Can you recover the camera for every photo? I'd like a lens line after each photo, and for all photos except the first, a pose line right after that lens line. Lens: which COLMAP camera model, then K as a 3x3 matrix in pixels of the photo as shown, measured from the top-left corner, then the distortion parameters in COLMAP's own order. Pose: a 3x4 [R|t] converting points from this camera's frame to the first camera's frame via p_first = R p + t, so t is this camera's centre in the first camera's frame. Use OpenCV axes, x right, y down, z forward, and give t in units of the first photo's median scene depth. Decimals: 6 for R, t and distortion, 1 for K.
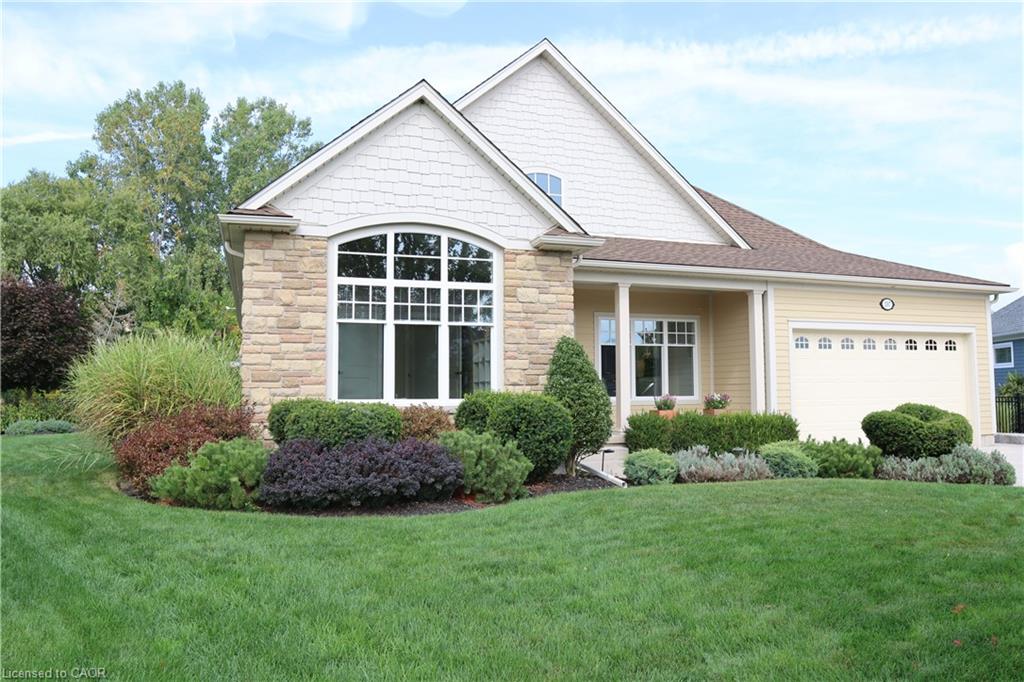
lens RADIAL K [[756.7, 0, 517.6], [0, 756.7, 340.7], [0, 0, 1]] dist [-0.118770, 0.094908]
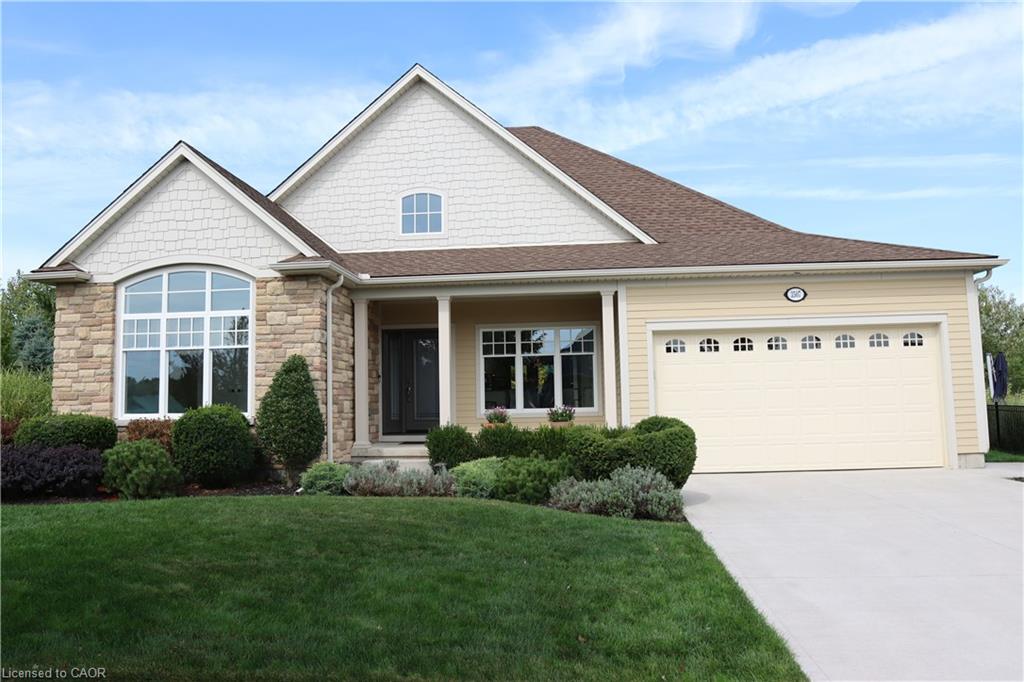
lens RADIAL K [[756.7, 0, 517.6], [0, 756.7, 340.7], [0, 0, 1]] dist [-0.118770, 0.094908]
pose [[0.910046, -0.047133, -0.411819, 0.779167], [0.041450, 0.998882, -0.022725, 0.011818], [0.412430, 0.003611, 0.910982, 0.155095]]
